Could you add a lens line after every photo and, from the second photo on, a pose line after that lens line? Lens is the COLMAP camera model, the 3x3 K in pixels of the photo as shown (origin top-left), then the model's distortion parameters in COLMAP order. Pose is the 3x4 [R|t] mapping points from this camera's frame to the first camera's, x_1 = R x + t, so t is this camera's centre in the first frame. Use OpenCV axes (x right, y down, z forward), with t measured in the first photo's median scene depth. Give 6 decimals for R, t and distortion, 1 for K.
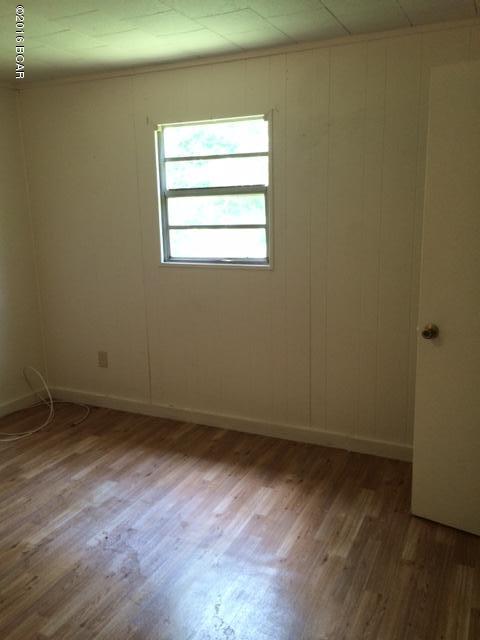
lens RADIAL K [[549.3, 0, 240.0], [0, 549.3, 320.0], [0, 0, 1]] dist [0.011255, -0.000021]
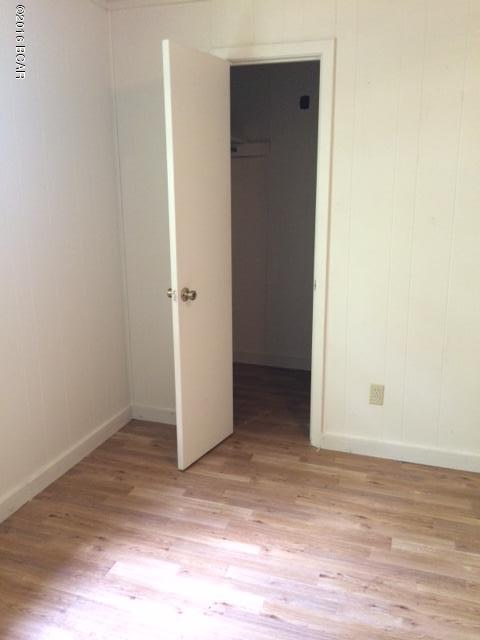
lens RADIAL K [[579.7, 0, 240.0], [0, 579.7, 320.0], [0, 0, 1]] dist [-0.007625, -0.014868]
pose [[-0.112973, -0.249544, 0.961751, -0.691198], [0.218755, 0.937950, 0.269064, -0.189689], [-0.969218, 0.240785, -0.051374, 0.880239]]
